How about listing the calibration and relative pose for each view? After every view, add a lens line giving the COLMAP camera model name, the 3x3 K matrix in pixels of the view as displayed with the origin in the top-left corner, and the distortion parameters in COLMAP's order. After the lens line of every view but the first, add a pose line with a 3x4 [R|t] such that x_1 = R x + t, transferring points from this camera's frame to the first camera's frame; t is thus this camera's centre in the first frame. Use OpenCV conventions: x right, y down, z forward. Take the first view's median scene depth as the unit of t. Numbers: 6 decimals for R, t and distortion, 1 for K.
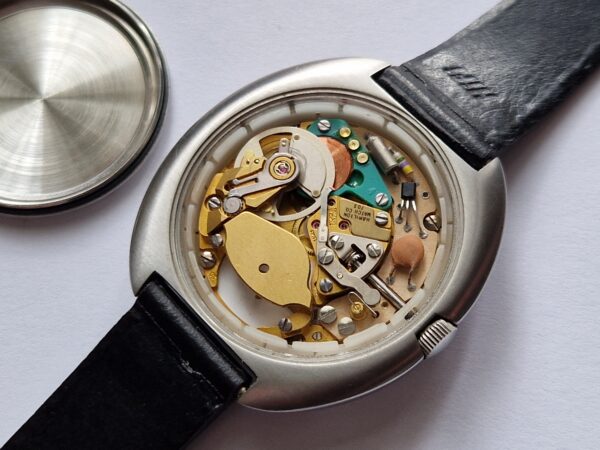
lens RADIAL K [[1097.6, 0, 300.0], [0, 1097.6, 225.0], [0, 0, 1]] dist [0.017285, -0.281438]
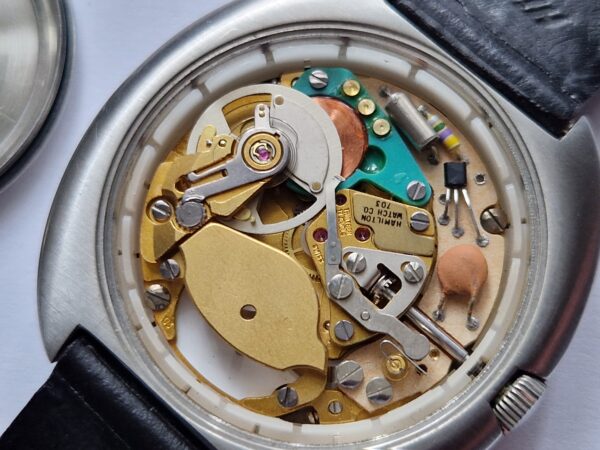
lens RADIAL K [[1097.6, 0, 300.0], [0, 1097.6, 225.0], [0, 0, 1]] dist [0.017285, -0.281438]
pose [[0.994243, -0.069054, 0.081926, -0.050597], [0.059130, 0.991260, 0.117925, -0.084365], [-0.089354, -0.112402, 0.989637, 0.347765]]
